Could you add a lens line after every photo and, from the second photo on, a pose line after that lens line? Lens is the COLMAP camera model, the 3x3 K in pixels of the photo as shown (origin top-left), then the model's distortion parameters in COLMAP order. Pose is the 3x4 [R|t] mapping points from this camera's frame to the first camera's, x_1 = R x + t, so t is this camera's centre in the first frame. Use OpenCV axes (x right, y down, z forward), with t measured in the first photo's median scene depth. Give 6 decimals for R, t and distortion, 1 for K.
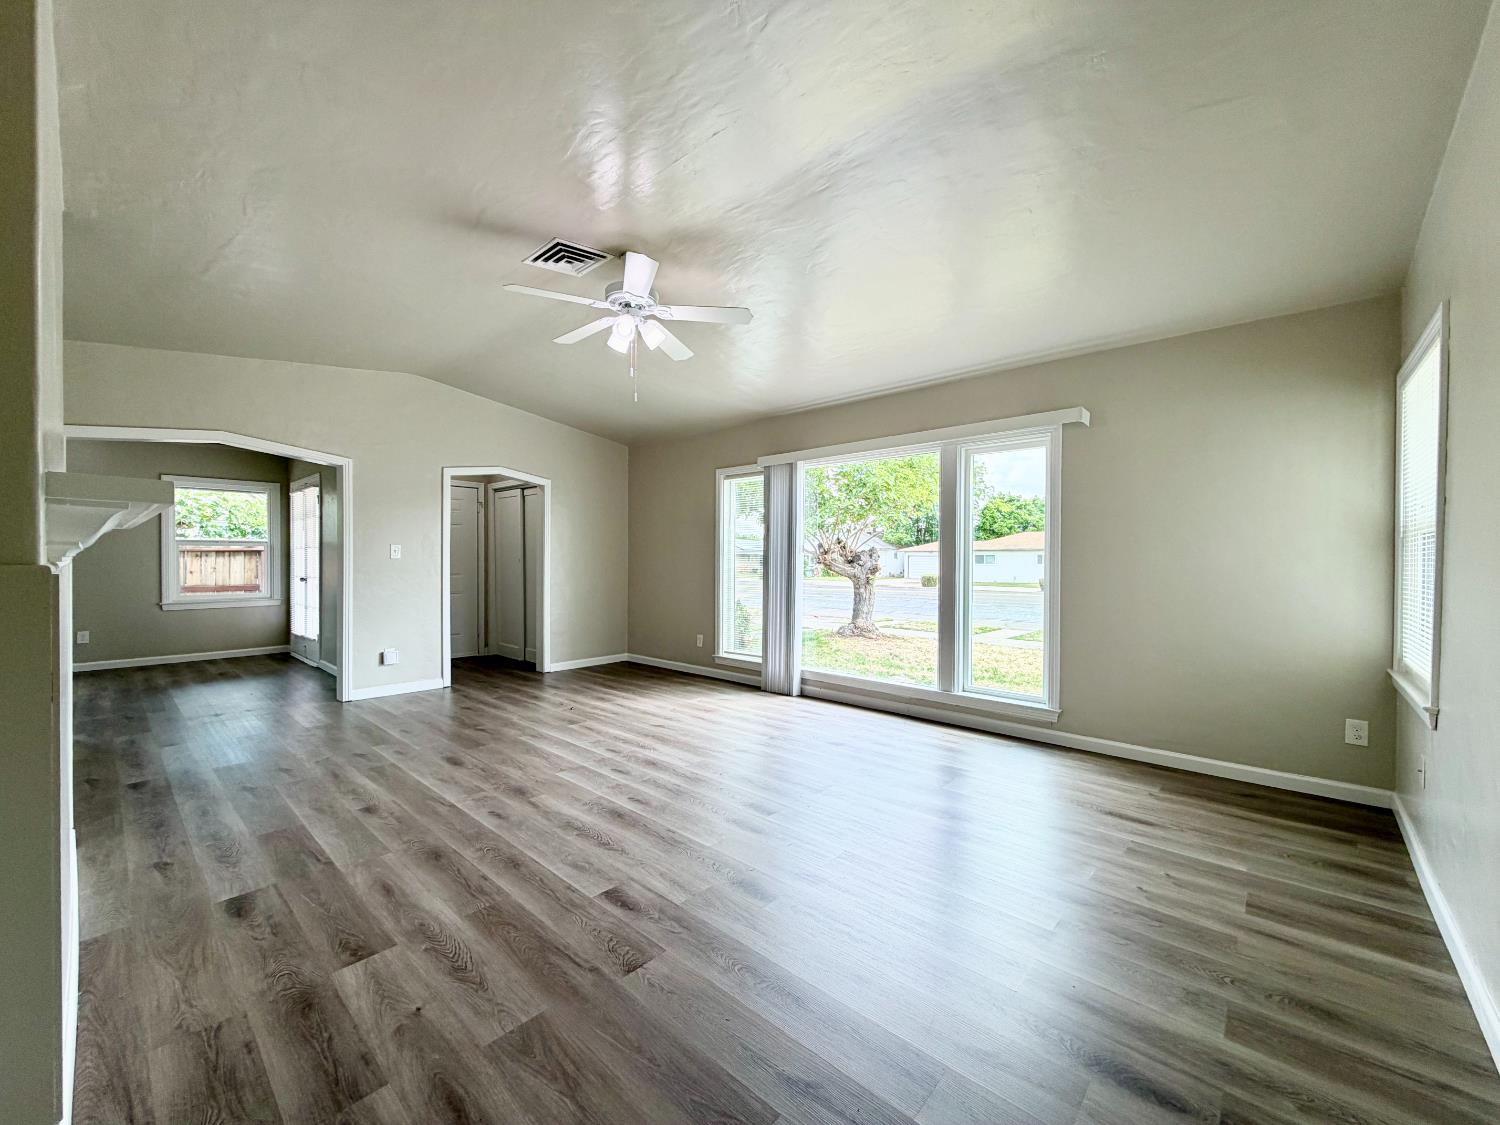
lens RADIAL K [[595.8, 0, 747.6], [0, 595.8, 563.3], [0, 0, 1]] dist [-0.000931, -0.000128]
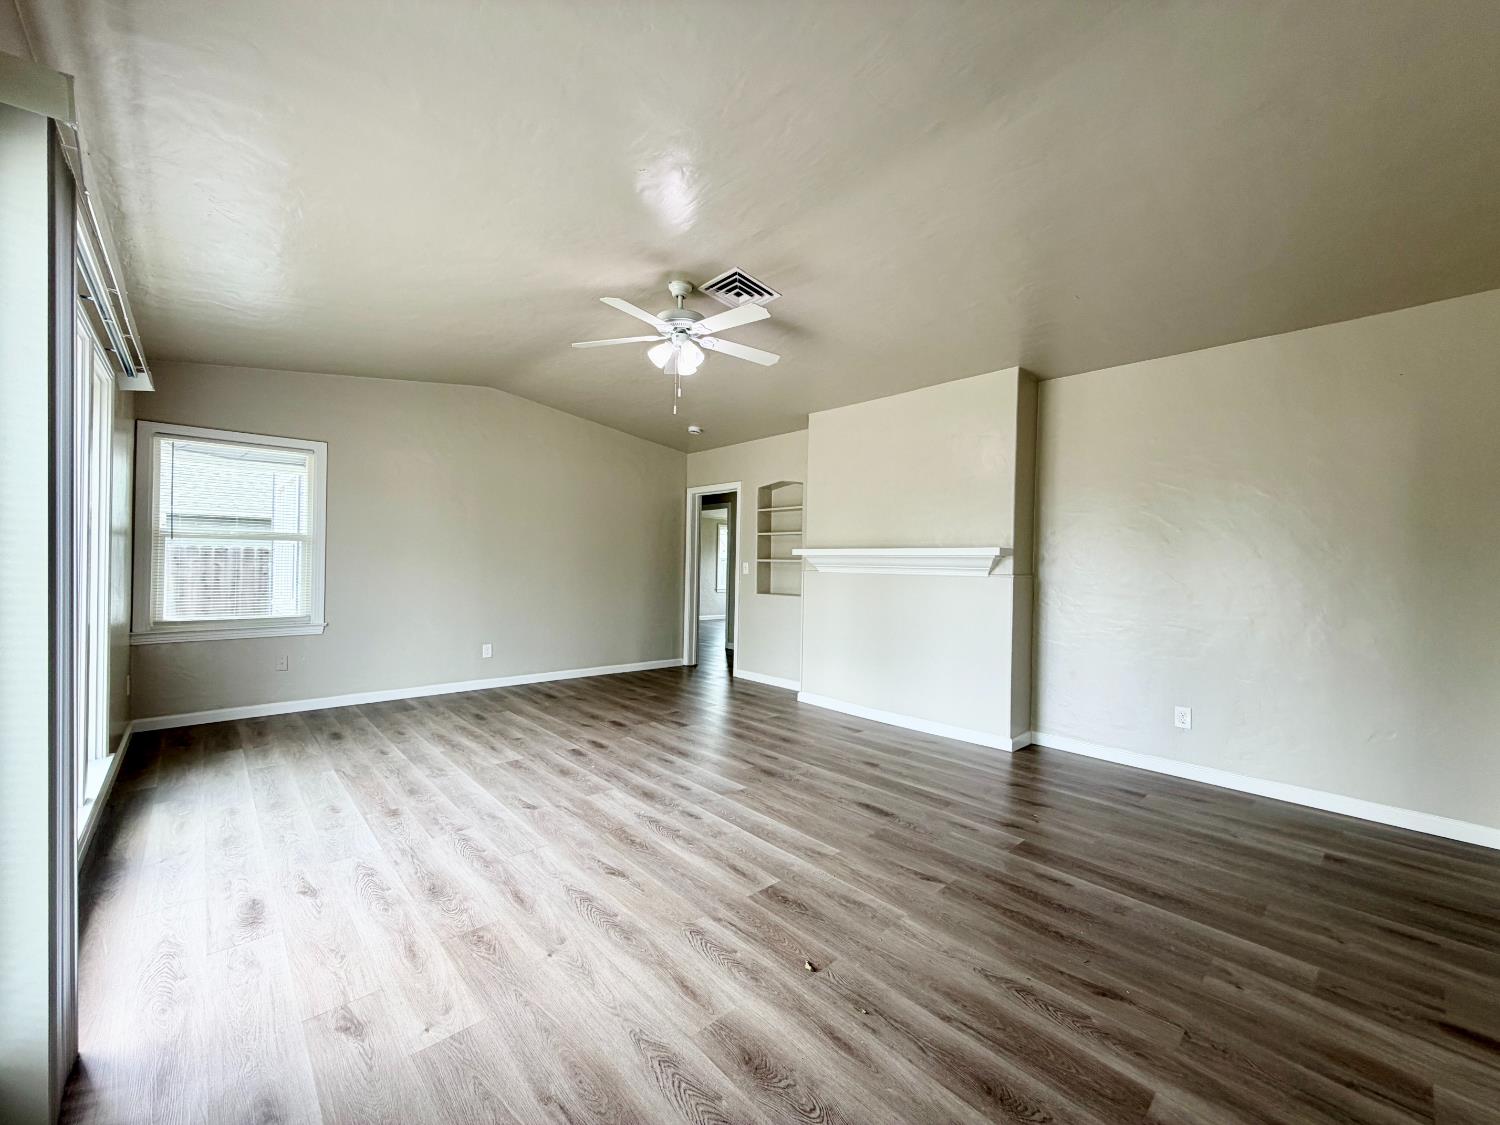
lens RADIAL K [[595.8, 0, 747.6], [0, 595.8, 563.3], [0, 0, 1]] dist [-0.000931, -0.000128]
pose [[-0.995543, -0.024226, 0.091139, -0.409695], [-0.023818, 0.999701, 0.005563, -0.022940], [-0.091246, 0.003368, -0.995823, 2.001664]]
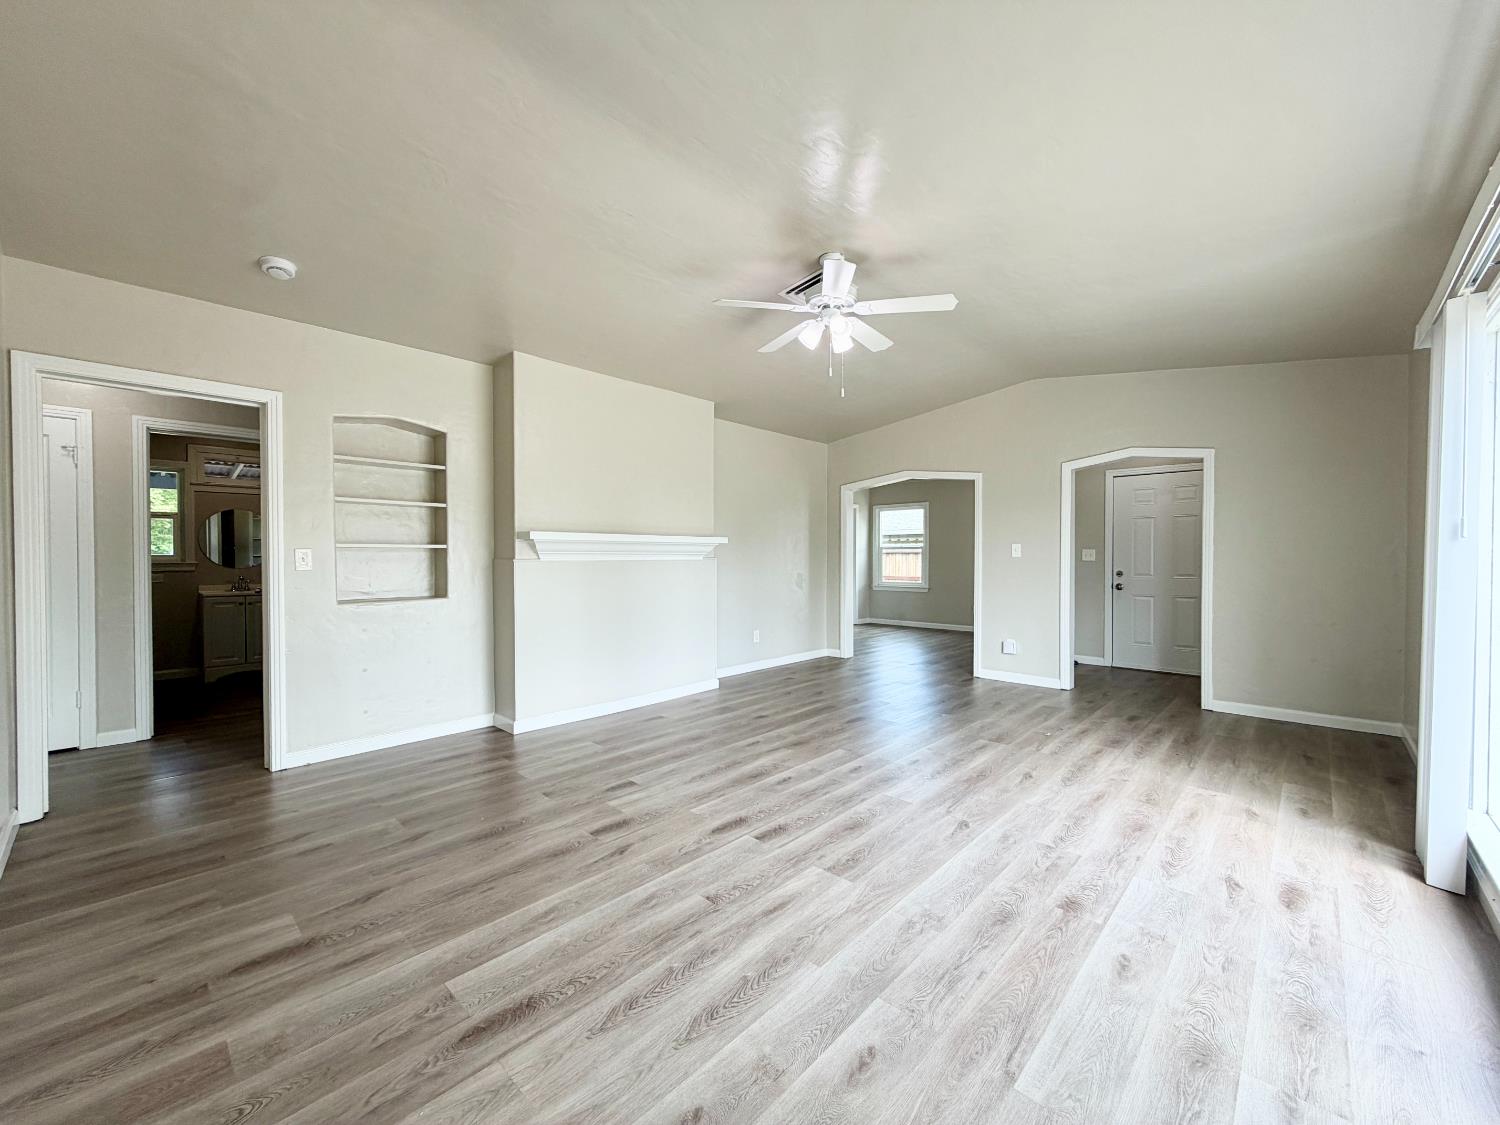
lens RADIAL K [[596.5, 0, 745.3], [0, 596.5, 565.9], [0, 0, 1]] dist [0.000170, -0.000002]
pose [[-0.027226, 0.010695, -0.999572, 0.803551], [-0.005211, 0.999928, 0.010841, -0.000749], [0.999616, 0.005504, -0.027168, 0.860950]]
